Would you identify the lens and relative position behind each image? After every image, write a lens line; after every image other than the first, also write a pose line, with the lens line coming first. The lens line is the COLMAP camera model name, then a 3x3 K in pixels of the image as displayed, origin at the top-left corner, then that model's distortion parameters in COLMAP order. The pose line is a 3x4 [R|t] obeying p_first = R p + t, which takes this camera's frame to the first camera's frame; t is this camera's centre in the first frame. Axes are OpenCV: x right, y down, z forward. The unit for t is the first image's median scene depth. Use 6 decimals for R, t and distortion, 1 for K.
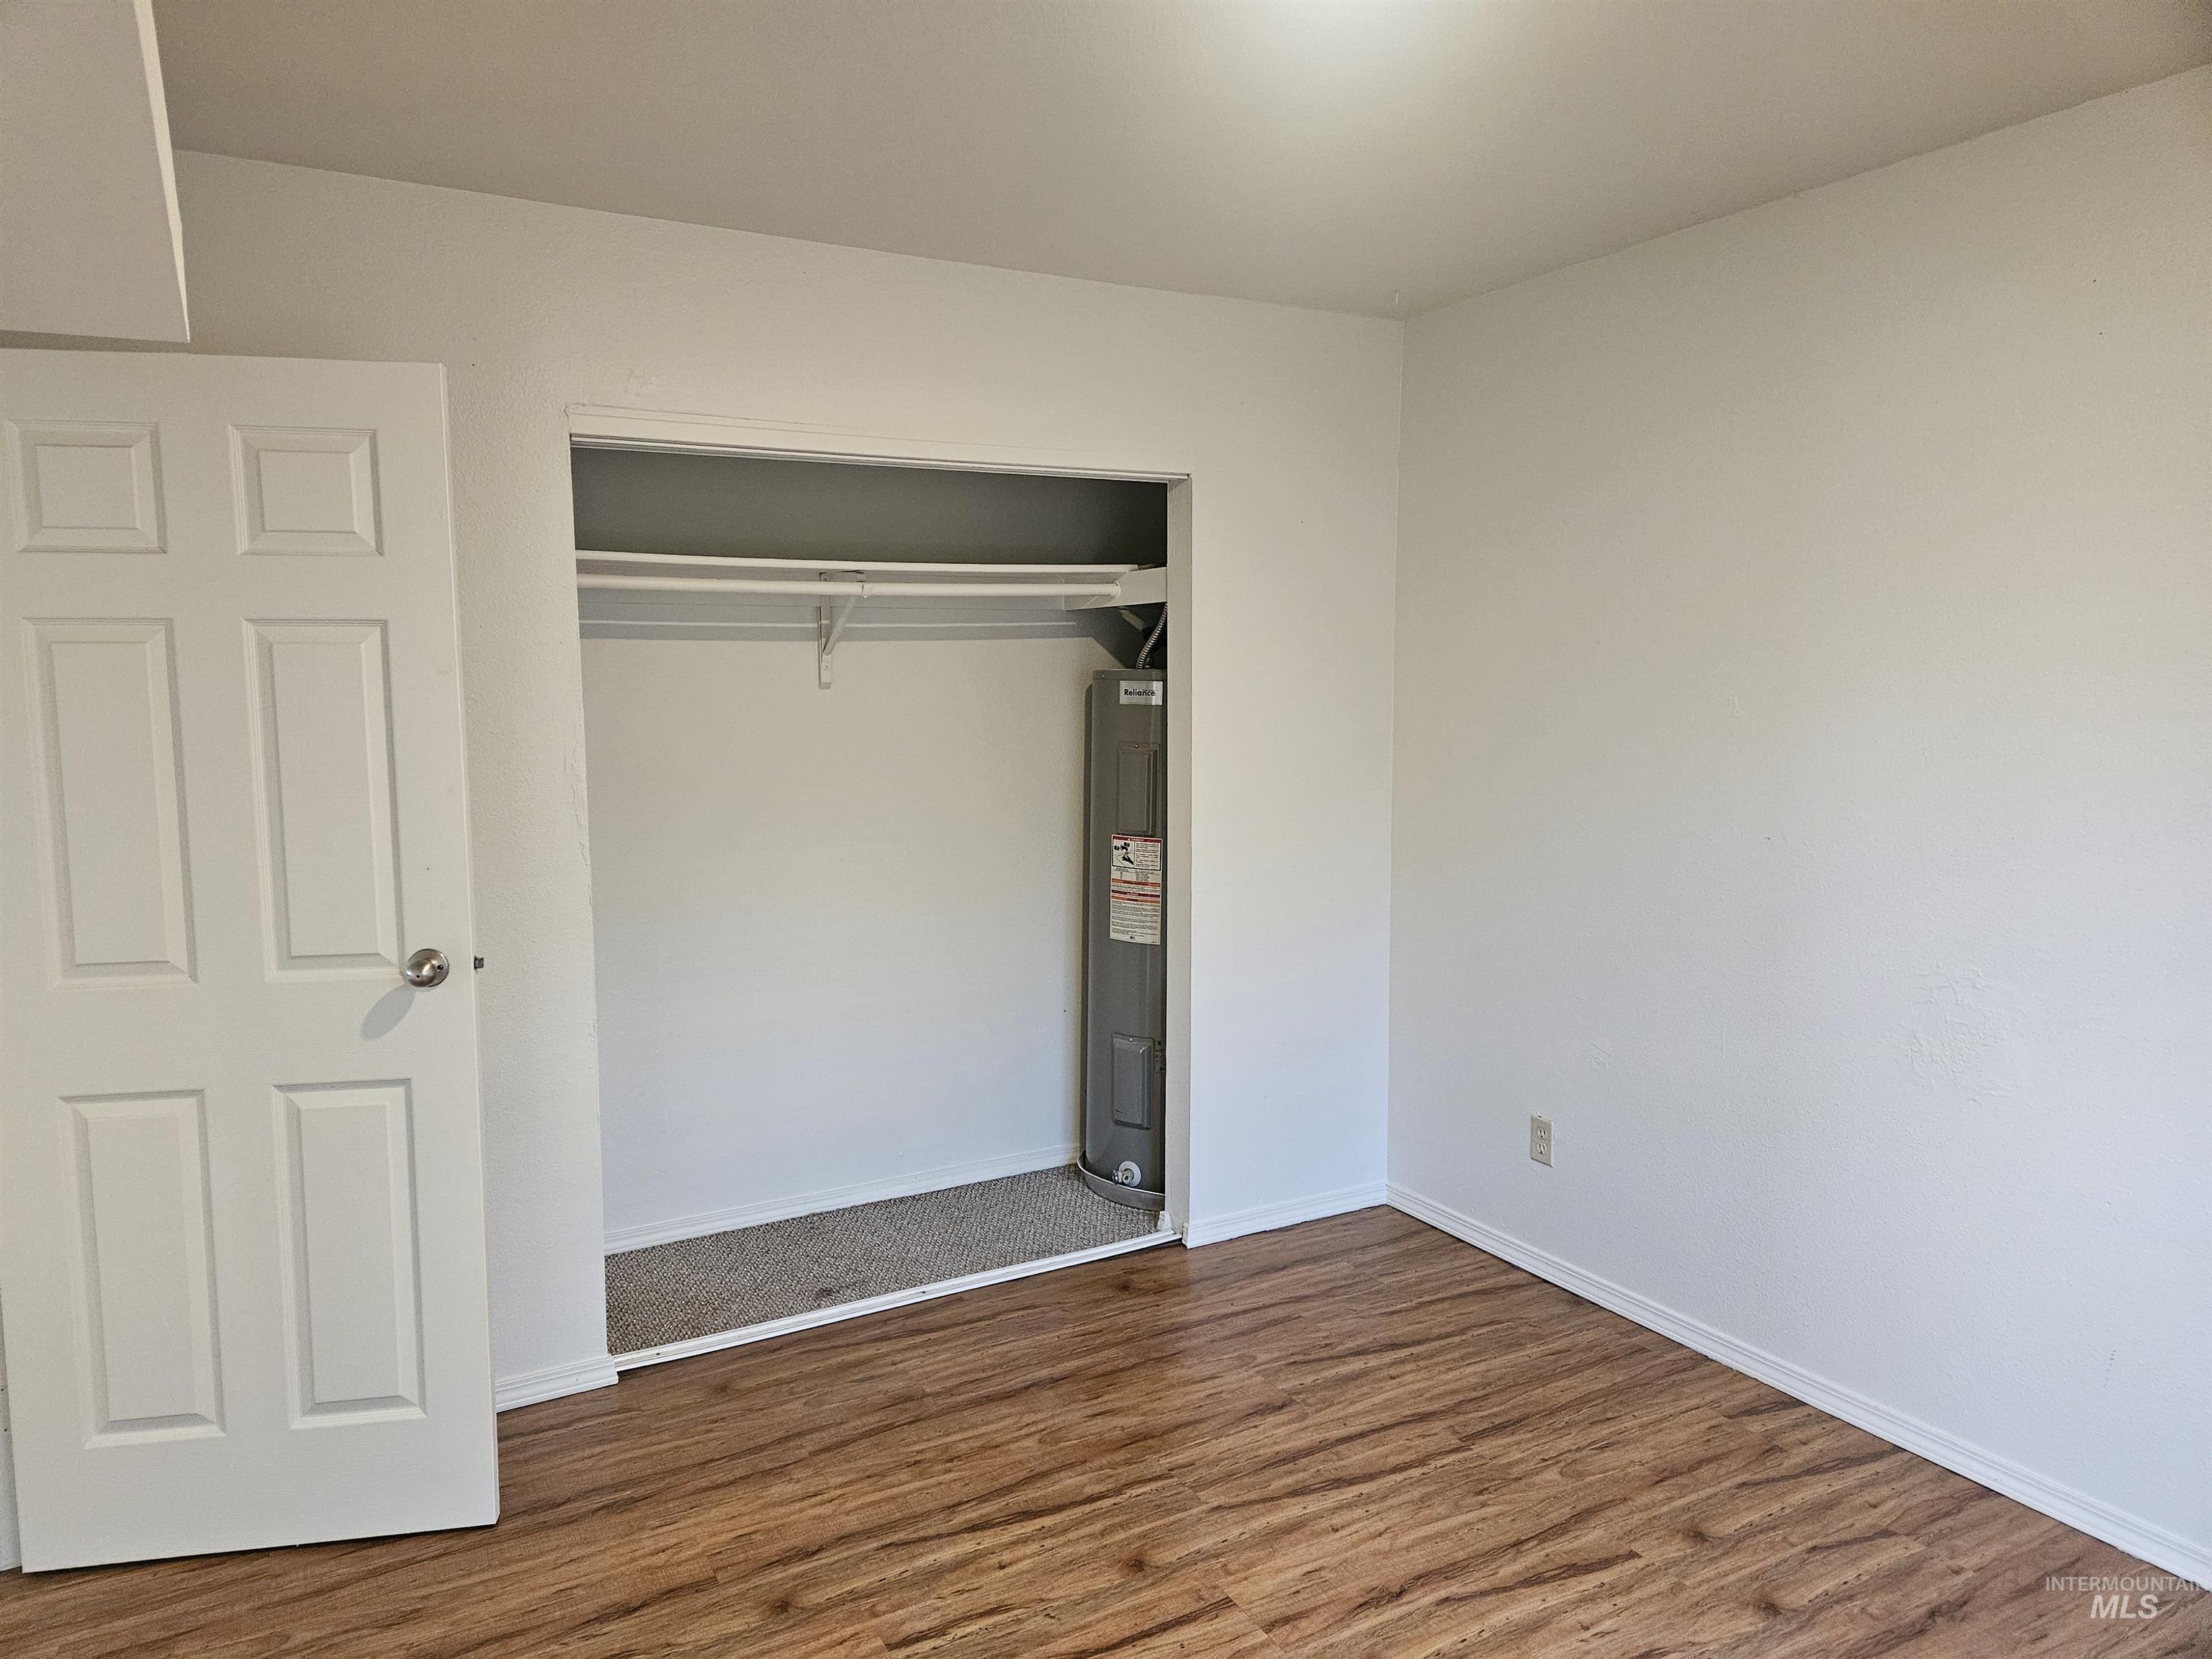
lens RADIAL K [[1461.0, 0, 1092.1], [0, 1461.0, 825.5], [0, 0, 1]] dist [0.073094, -0.052037]
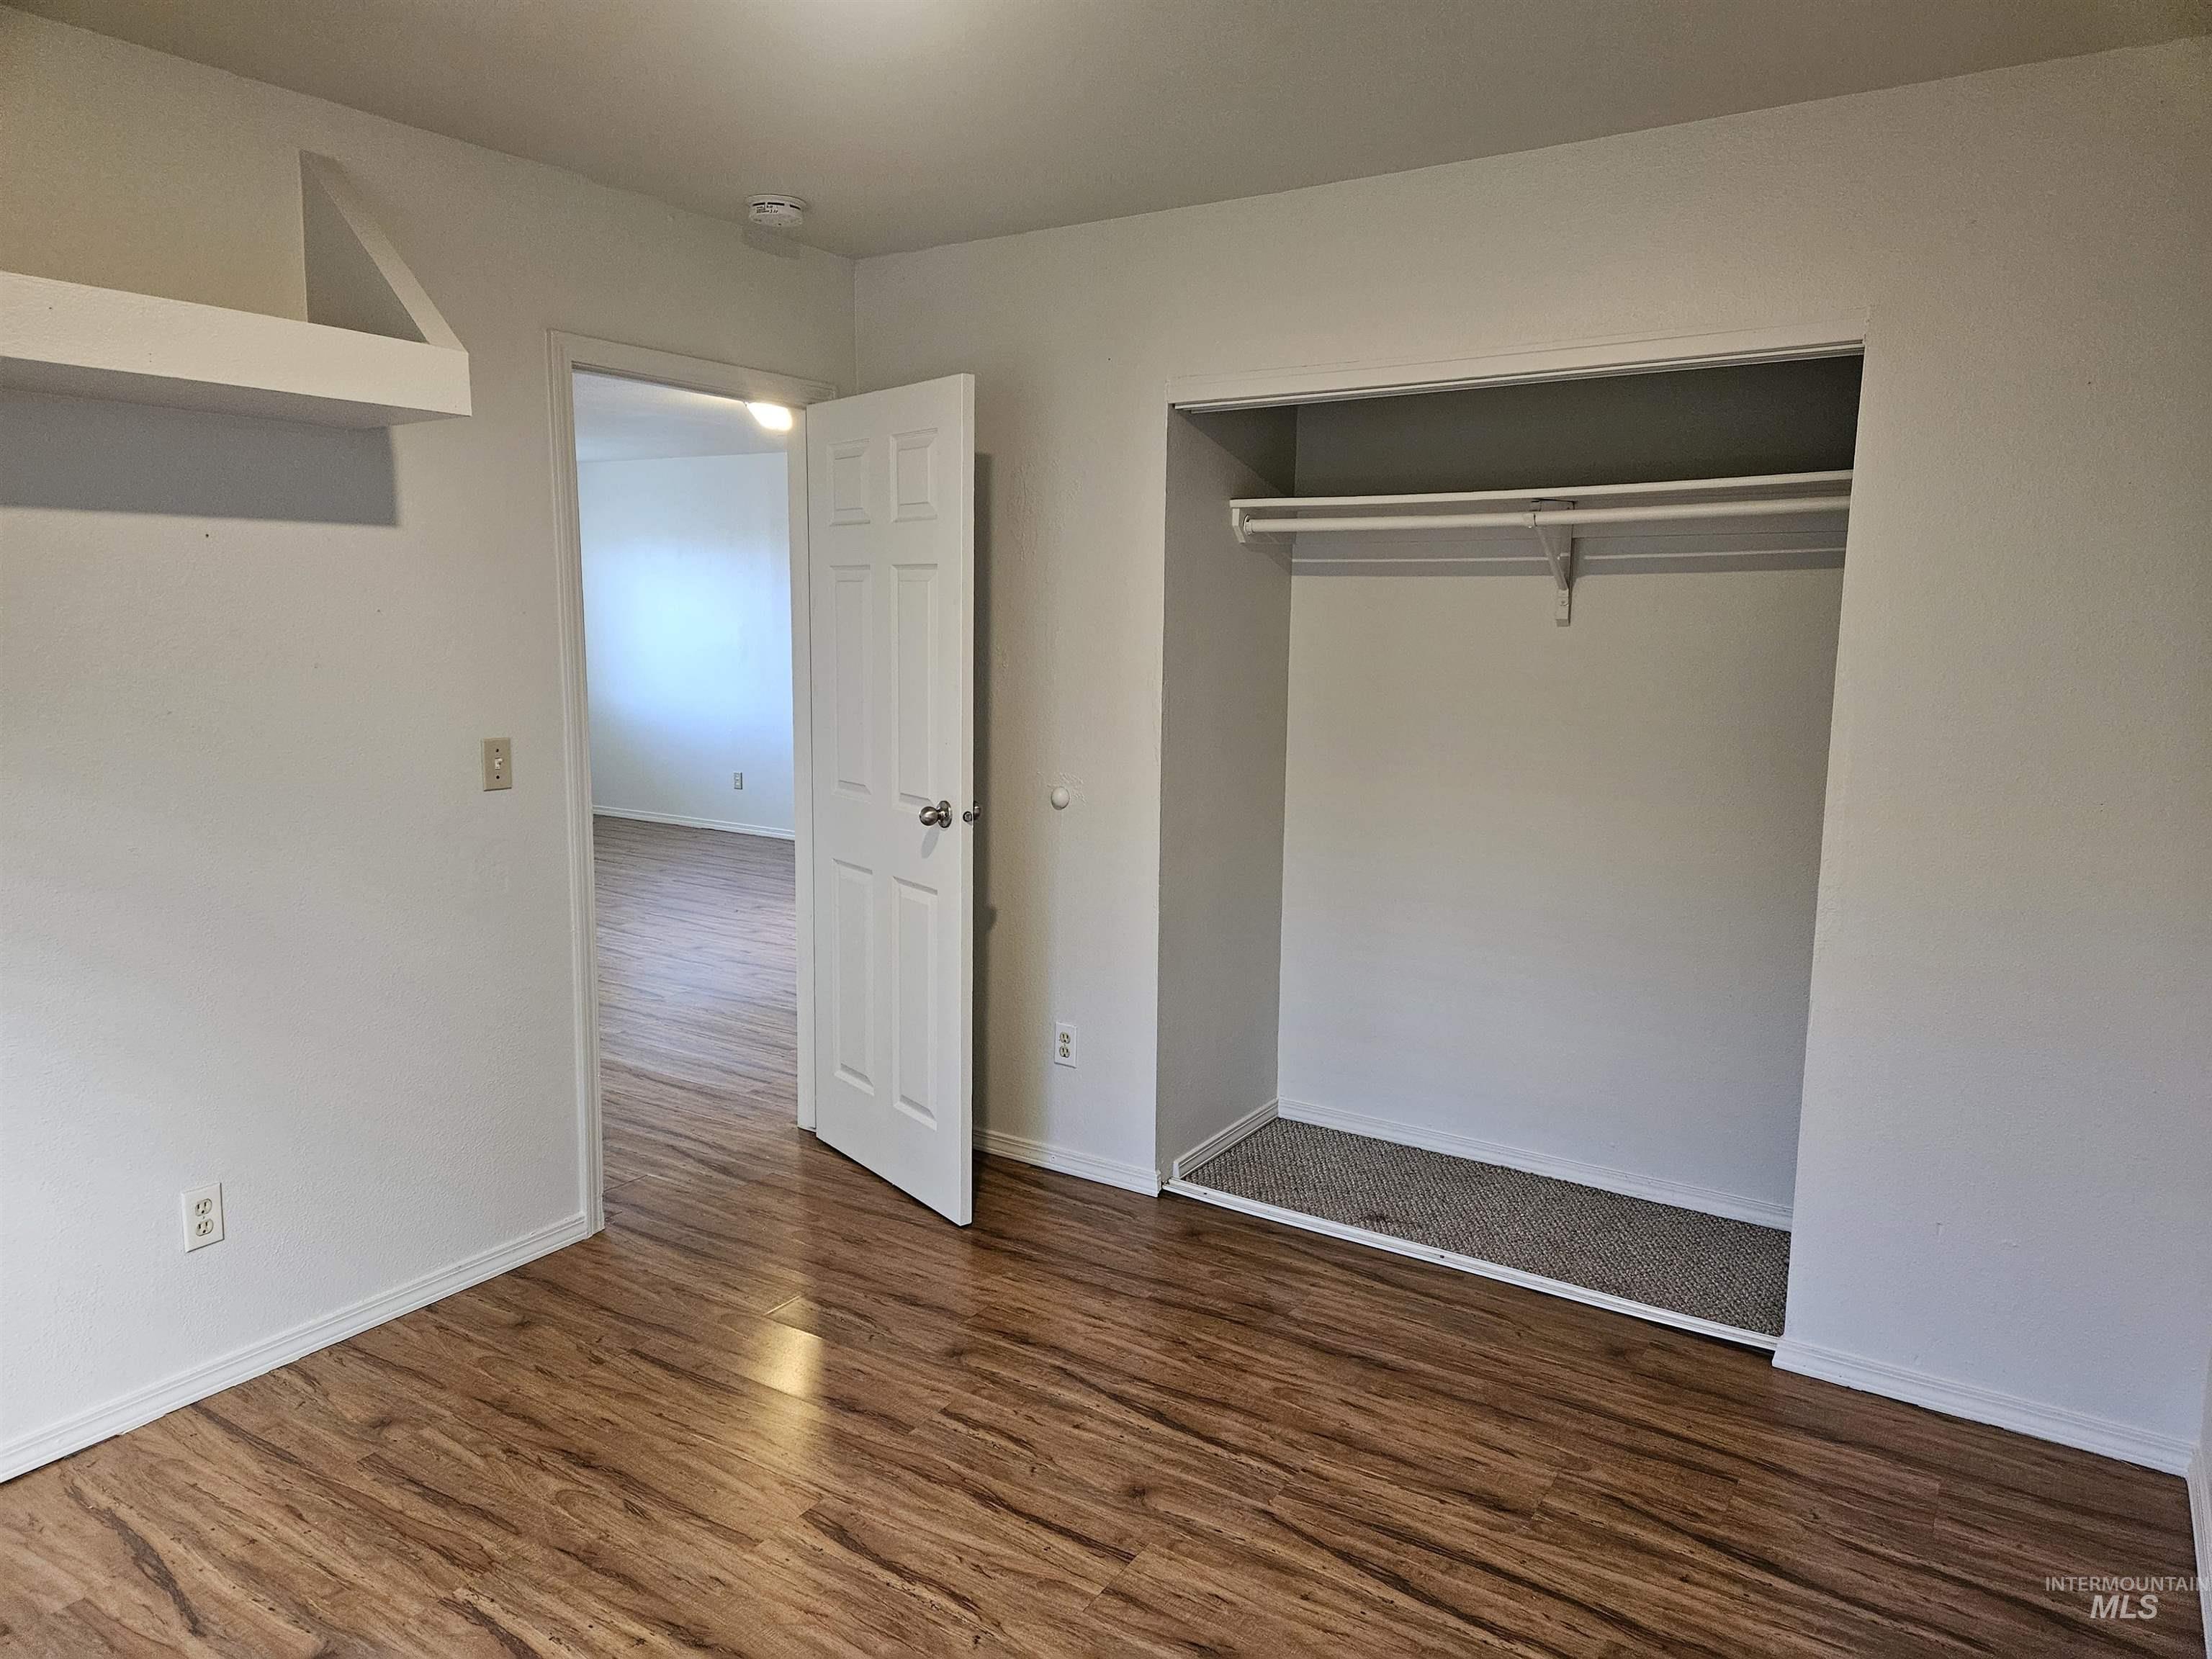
lens RADIAL K [[1461.0, 0, 1092.2], [0, 1461.0, 819.2], [0, 0, 1]] dist [0.073094, -0.052037]
pose [[0.469926, 0.138701, -0.871741, 0.680652], [-0.108340, 0.989174, 0.098983, -0.042306], [0.876032, 0.047930, 0.479865, 0.381780]]
